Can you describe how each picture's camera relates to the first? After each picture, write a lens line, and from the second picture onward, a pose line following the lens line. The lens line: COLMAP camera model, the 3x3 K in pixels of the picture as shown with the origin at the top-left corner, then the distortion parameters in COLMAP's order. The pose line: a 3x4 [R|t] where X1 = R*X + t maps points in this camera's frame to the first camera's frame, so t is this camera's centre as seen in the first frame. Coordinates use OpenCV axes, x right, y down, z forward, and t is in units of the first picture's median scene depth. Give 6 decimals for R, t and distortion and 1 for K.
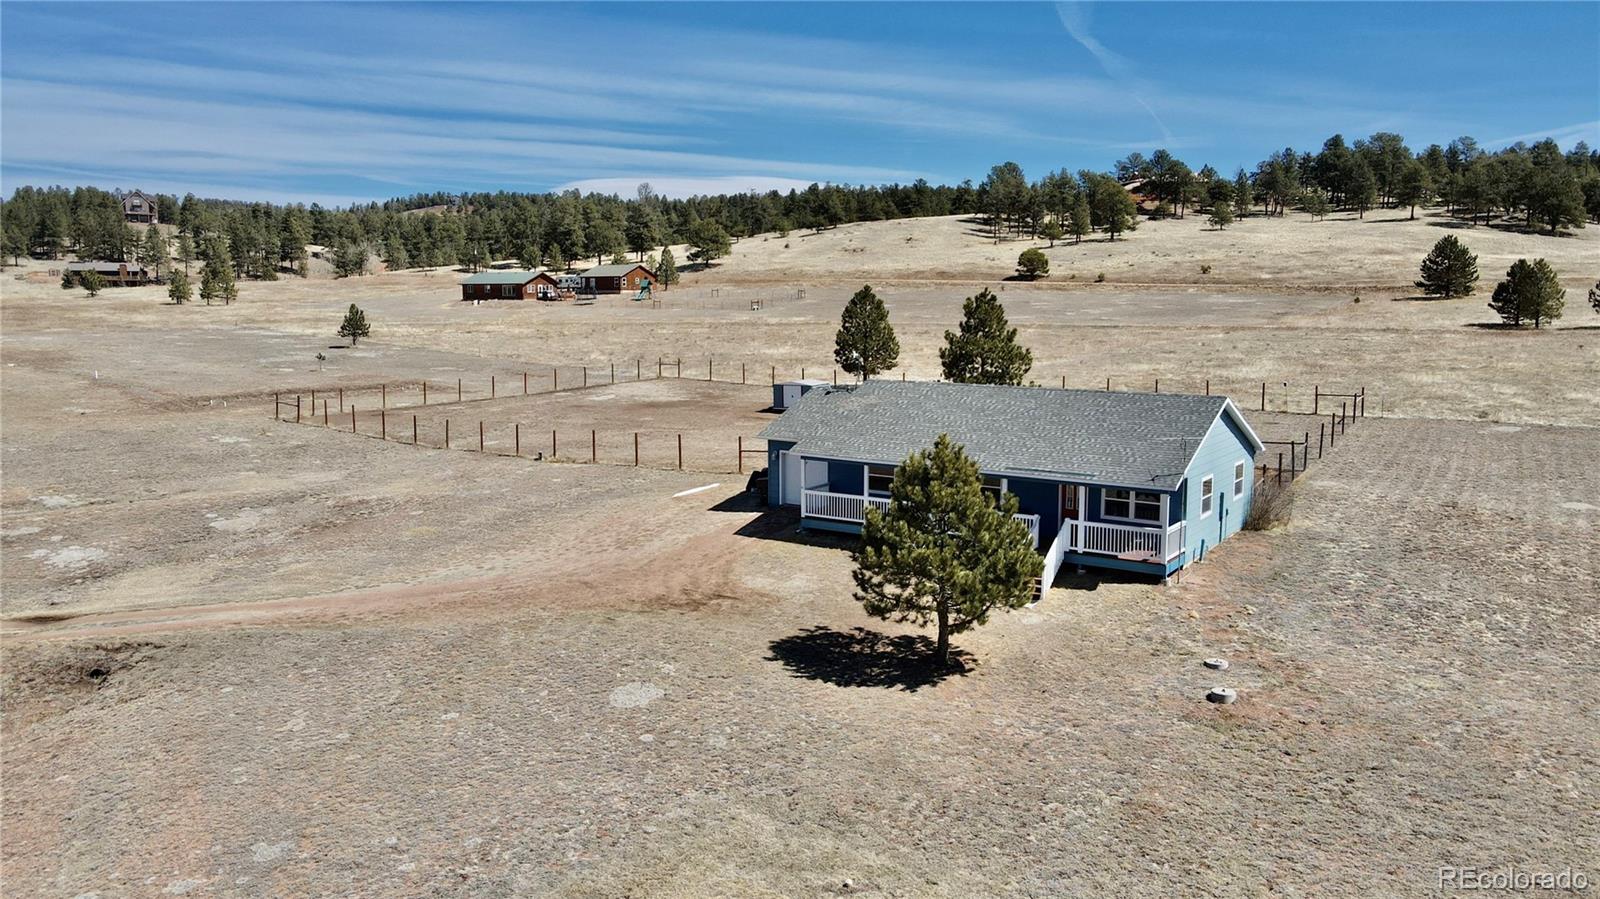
lens RADIAL K [[1193.6, 0, 797.4], [0, 1193.6, 456.3], [0, 0, 1]] dist [0.008028, 0.036744]
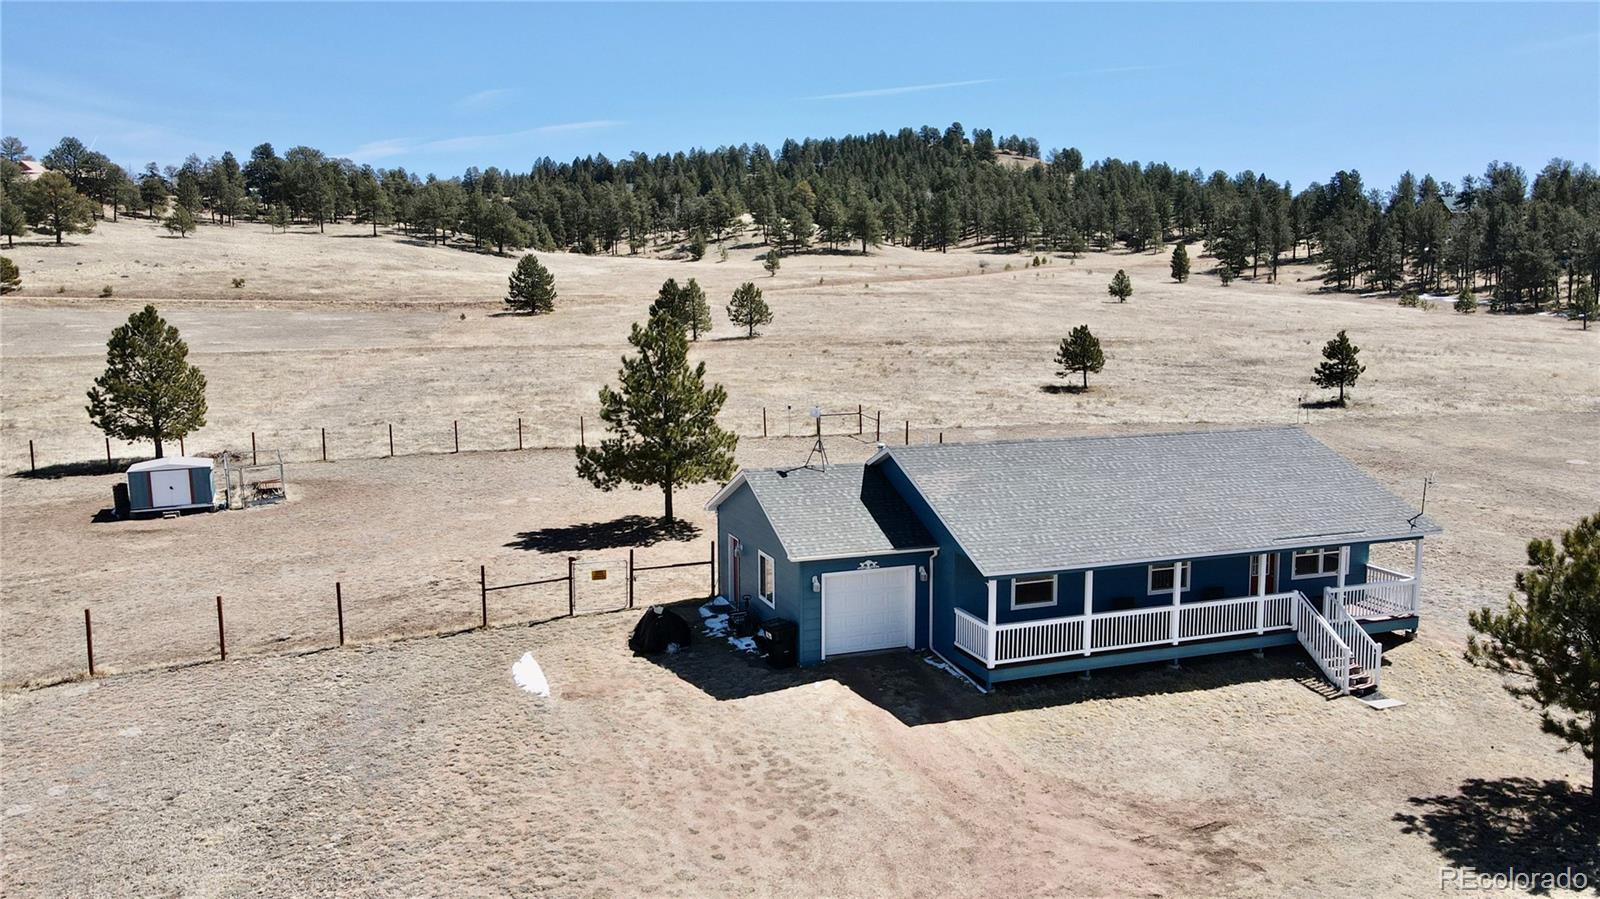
lens RADIAL K [[1193.6, 0, 796.2], [0, 1193.6, 458.6], [0, 0, 1]] dist [0.008028, 0.036744]
pose [[0.595222, -0.108801, 0.796161, -0.127116], [0.116492, 0.992008, 0.048474, -0.024075], [-0.795072, 0.063894, 0.603140, 0.156168]]
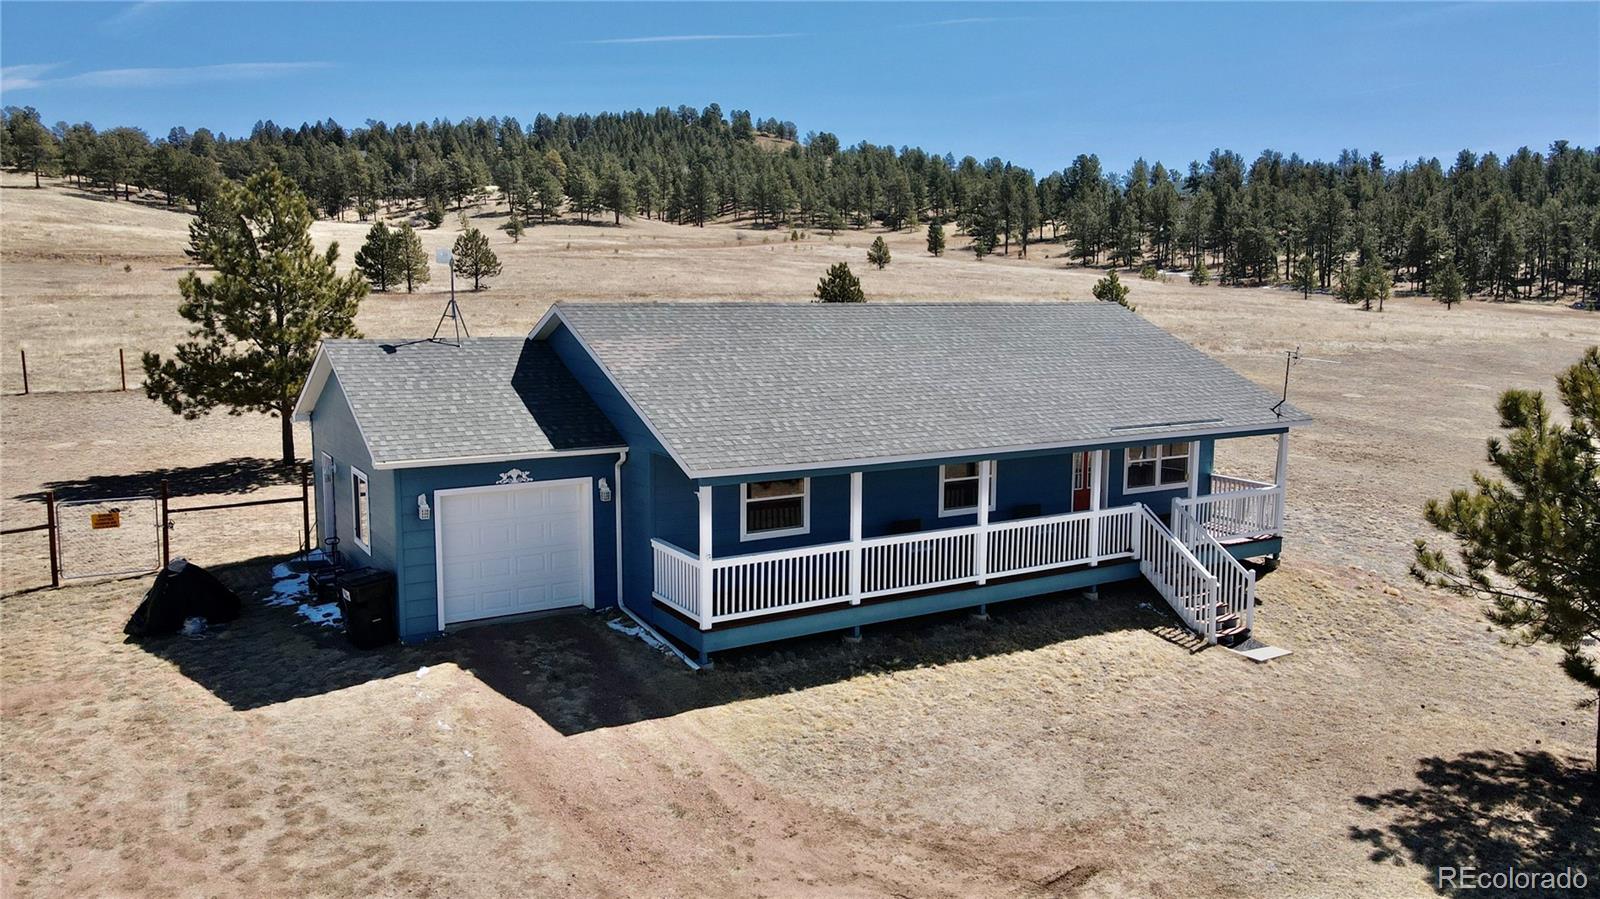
lens RADIAL K [[1193.6, 0, 801.7], [0, 1193.6, 447.1], [0, 0, 1]] dist [0.008028, 0.036744]
pose [[0.423497, -0.115326, 0.898527, -0.075741], [0.120760, 0.990198, 0.070175, -0.007805], [-0.897812, 0.078787, 0.433273, 0.180288]]
